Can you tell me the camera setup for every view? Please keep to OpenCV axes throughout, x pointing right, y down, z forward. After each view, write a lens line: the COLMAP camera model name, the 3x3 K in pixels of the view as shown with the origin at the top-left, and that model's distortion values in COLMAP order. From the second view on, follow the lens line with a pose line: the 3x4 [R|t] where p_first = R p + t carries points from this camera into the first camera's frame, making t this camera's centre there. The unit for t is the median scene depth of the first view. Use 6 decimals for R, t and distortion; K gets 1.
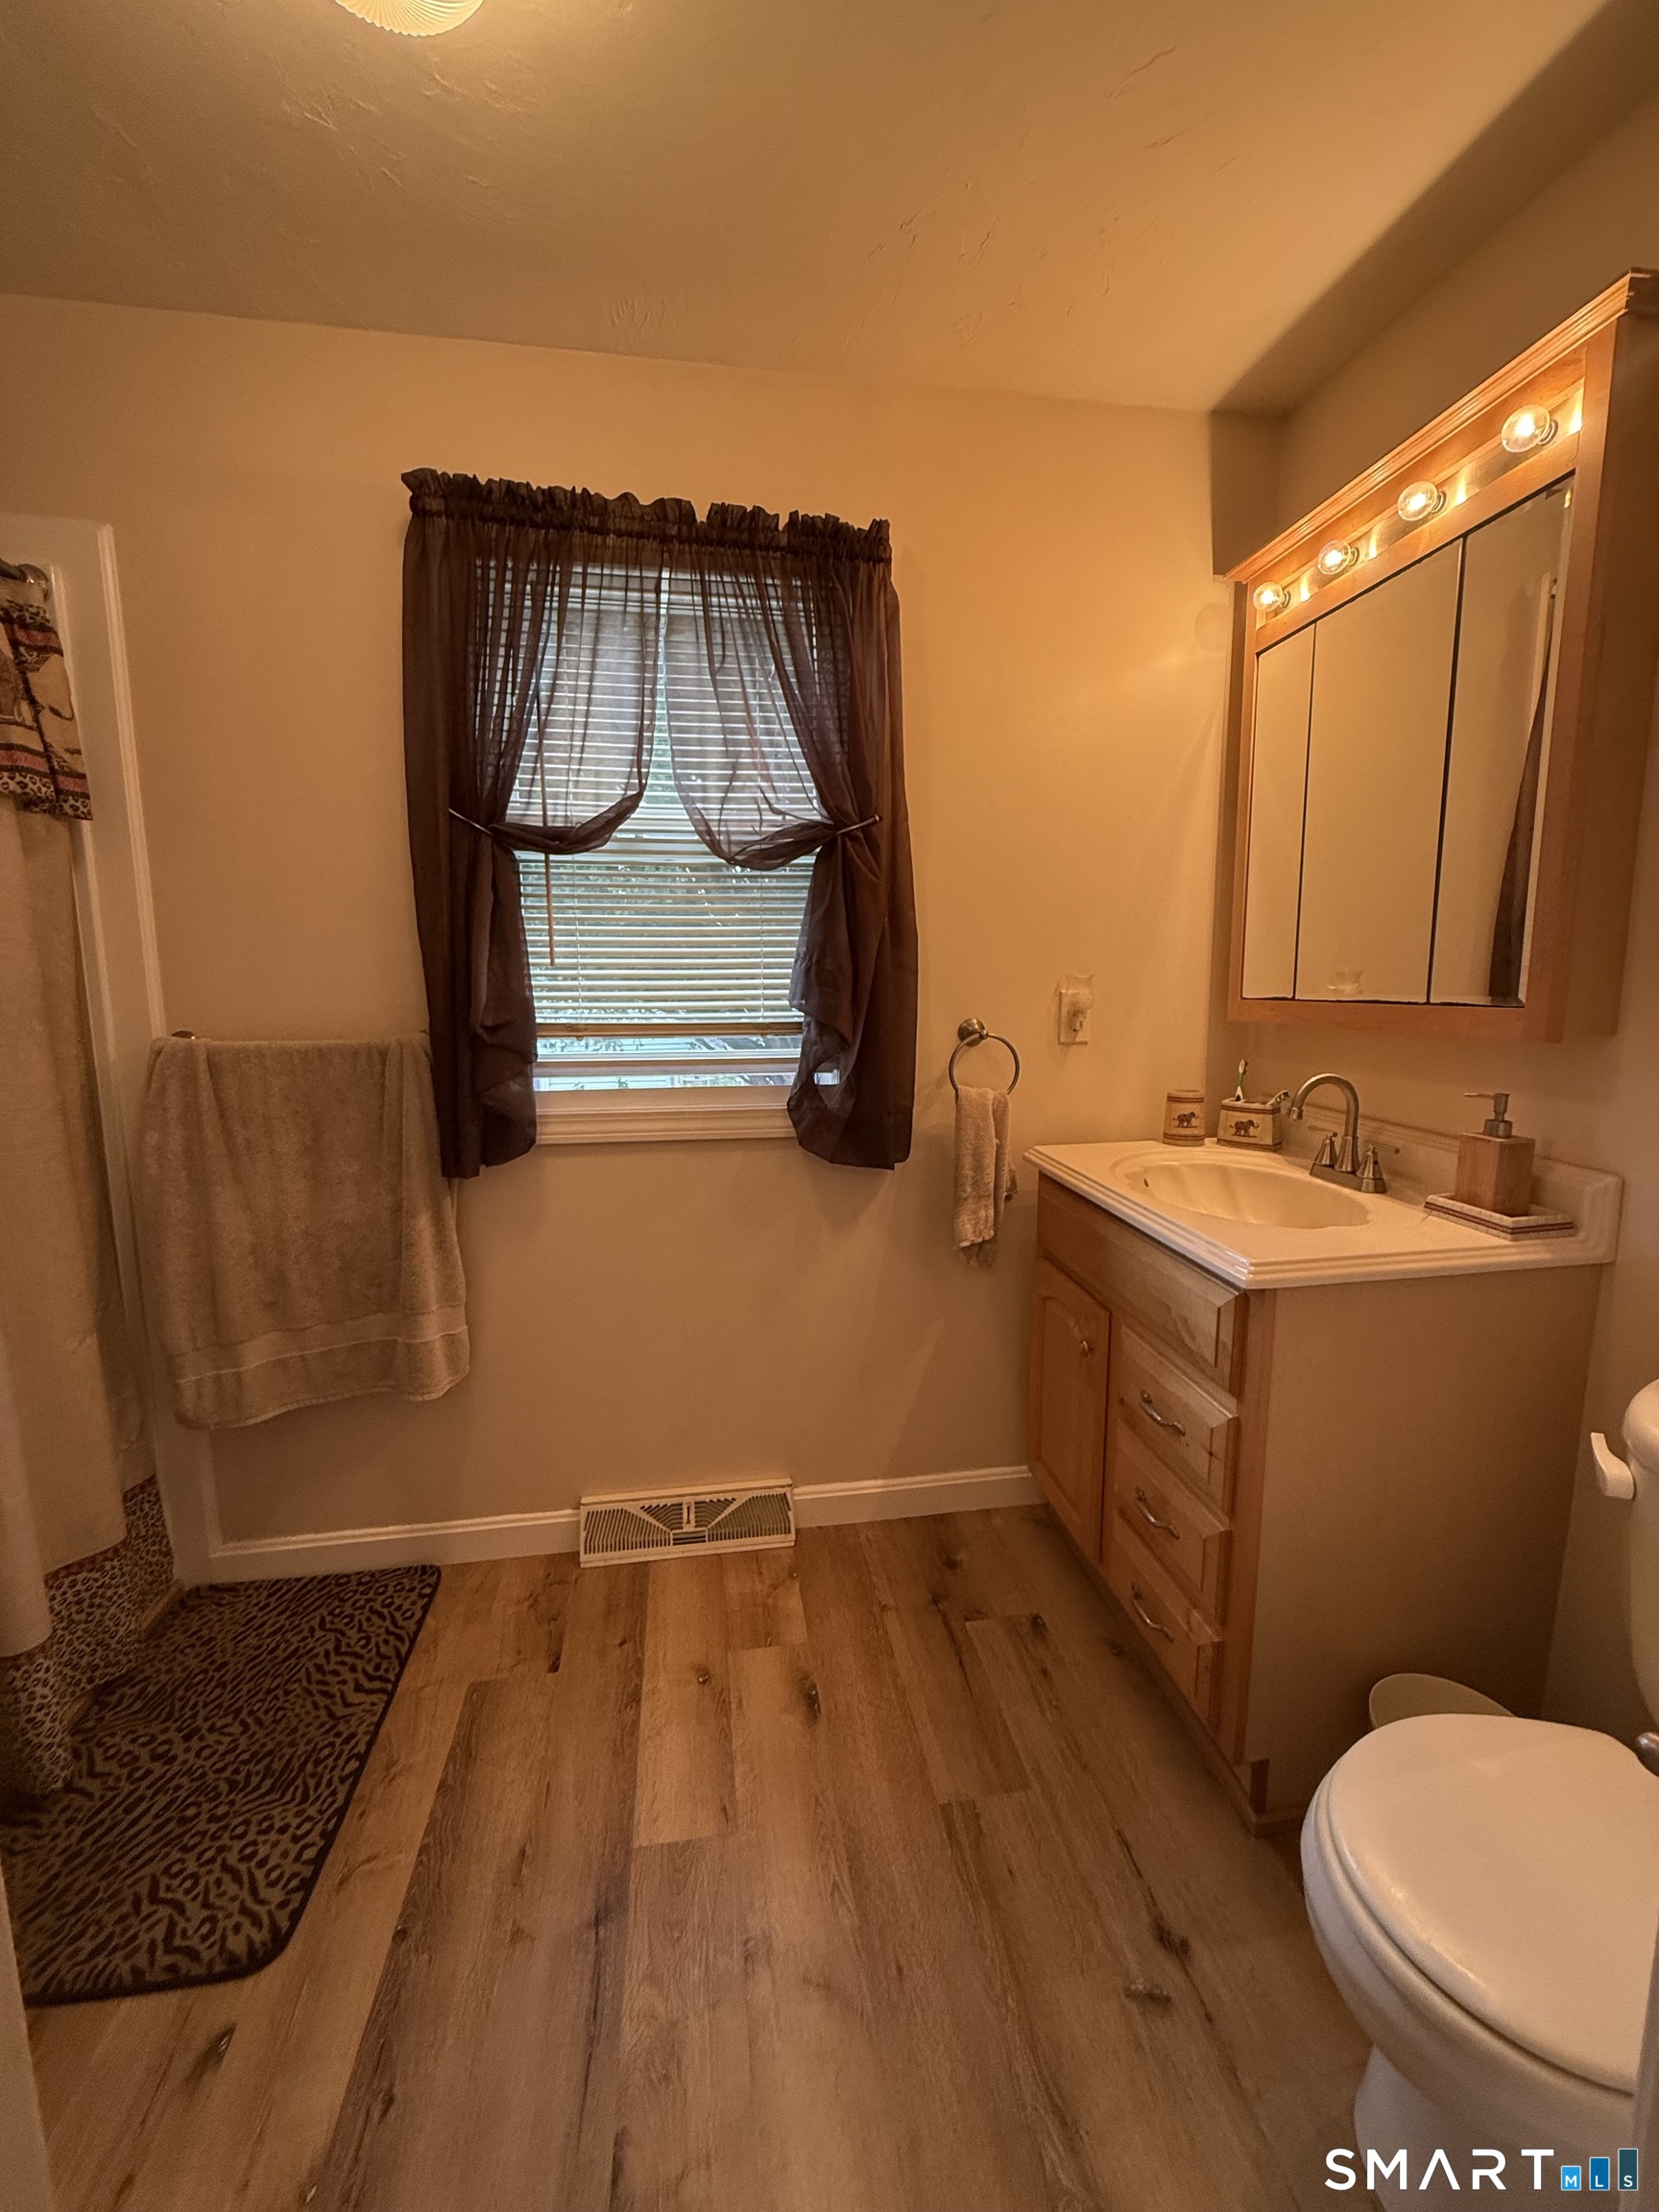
lens RADIAL K [[880.4, 0, 831.4], [0, 880.4, 1100.6], [0, 0, 1]] dist [-0.000474, -0.000163]
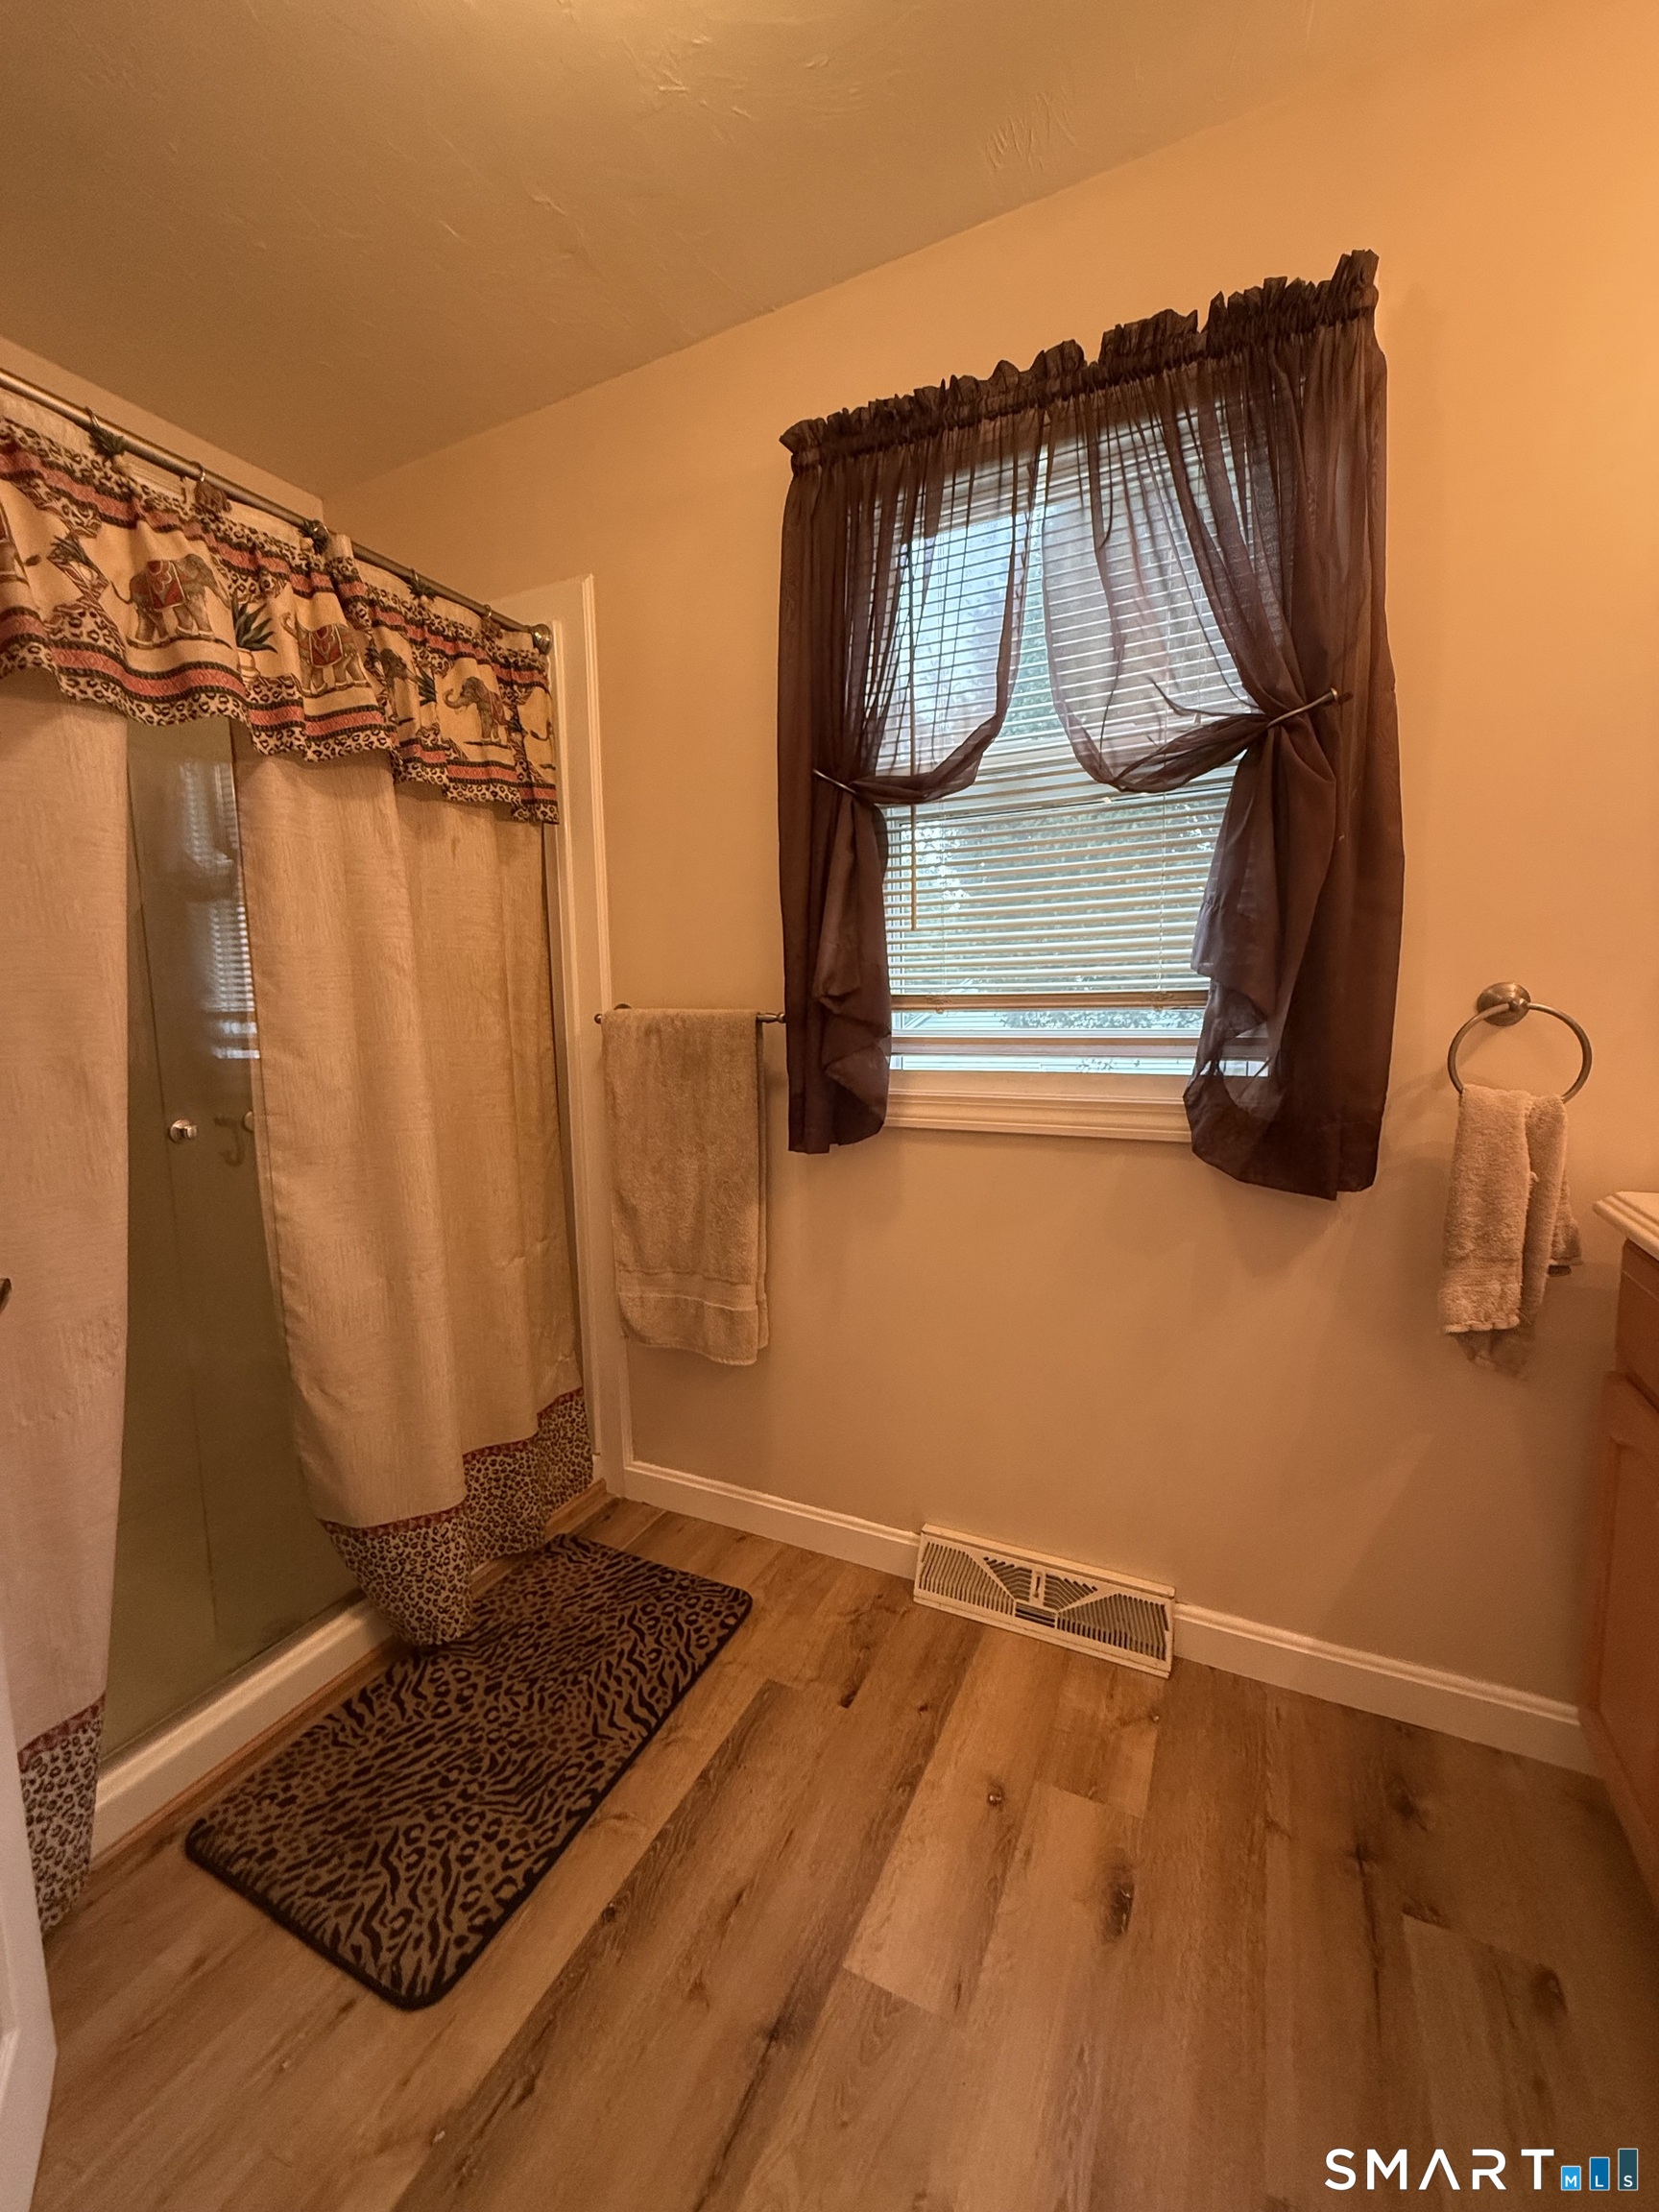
lens RADIAL K [[883.7, 0, 827.1], [0, 883.7, 1100.2], [0, 0, 1]] dist [0.000226, -0.000376]
pose [[0.815883, 0.054479, -0.575645, 0.147956], [-0.063784, 0.997956, 0.004043, 0.024200], [0.574688, 0.033418, 0.817690, 0.213382]]
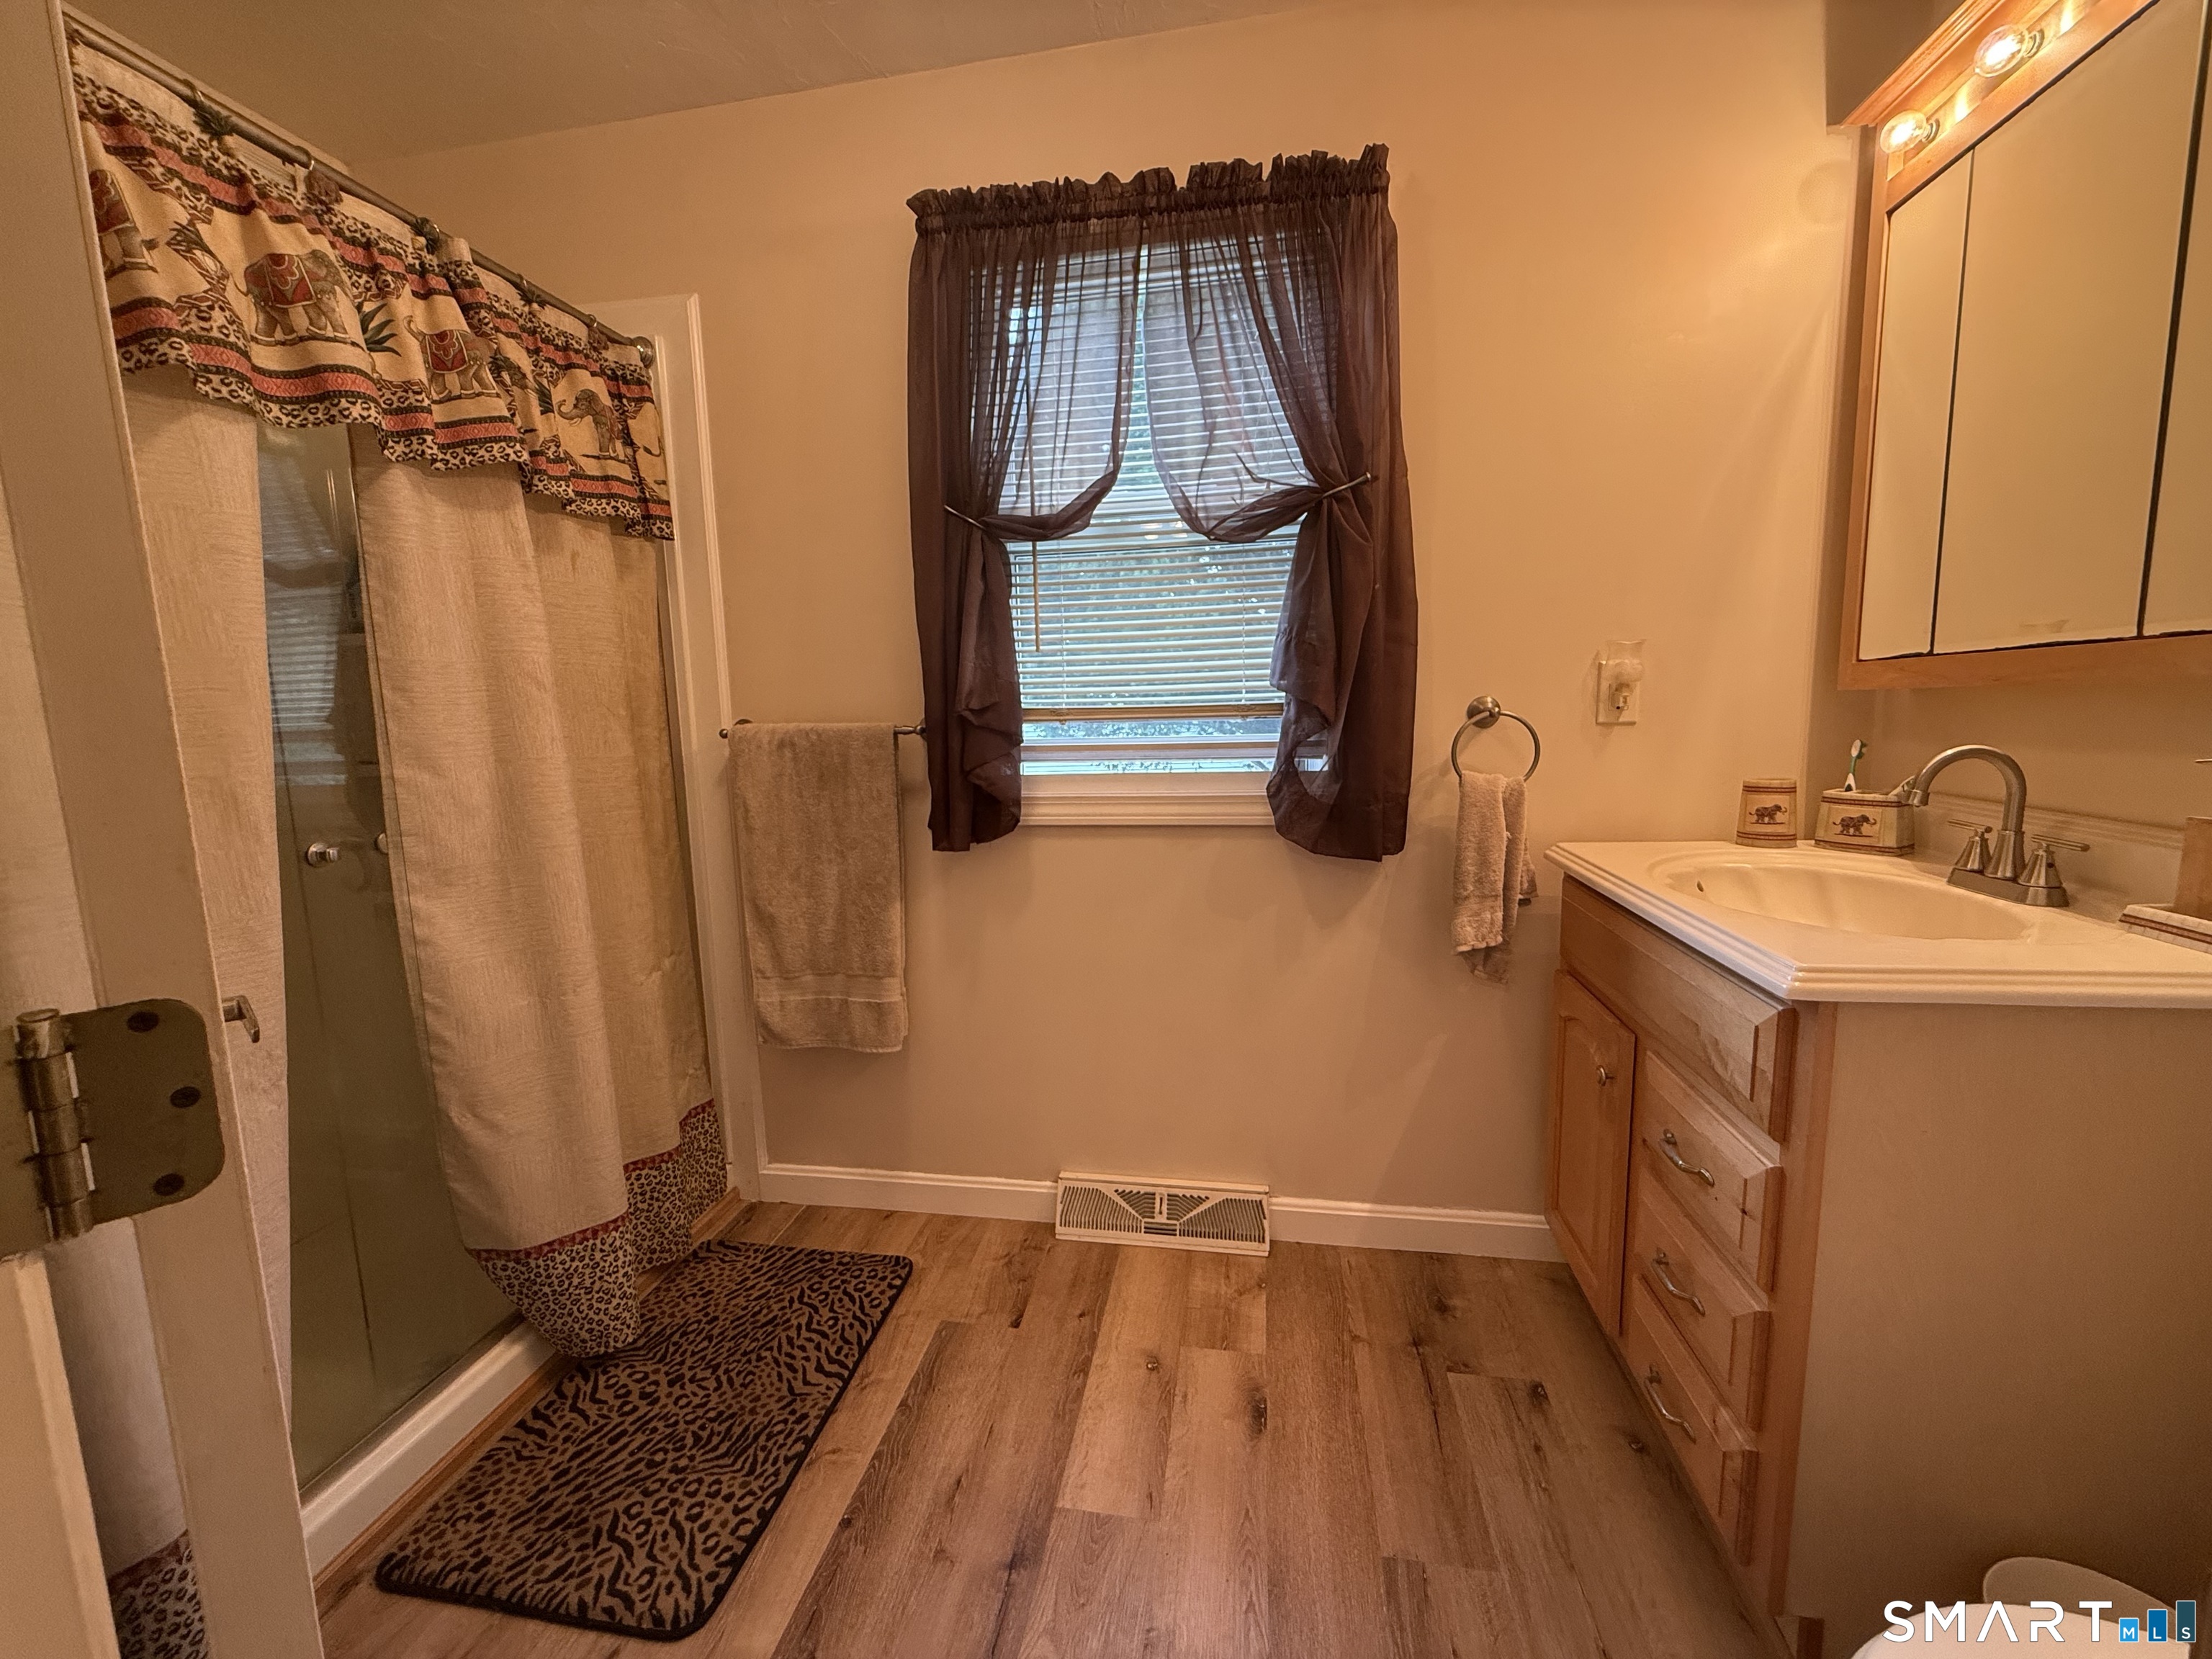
lens RADIAL K [[883.7, 0, 1101.4], [0, 883.7, 828.5], [0, 0, 1]] dist [0.000226, -0.000376]
pose [[0.944244, 0.023715, -0.328393, 0.102377], [-0.023701, 0.999711, 0.004046, 0.050017], [0.328394, 0.003963, 0.944533, 0.043114]]
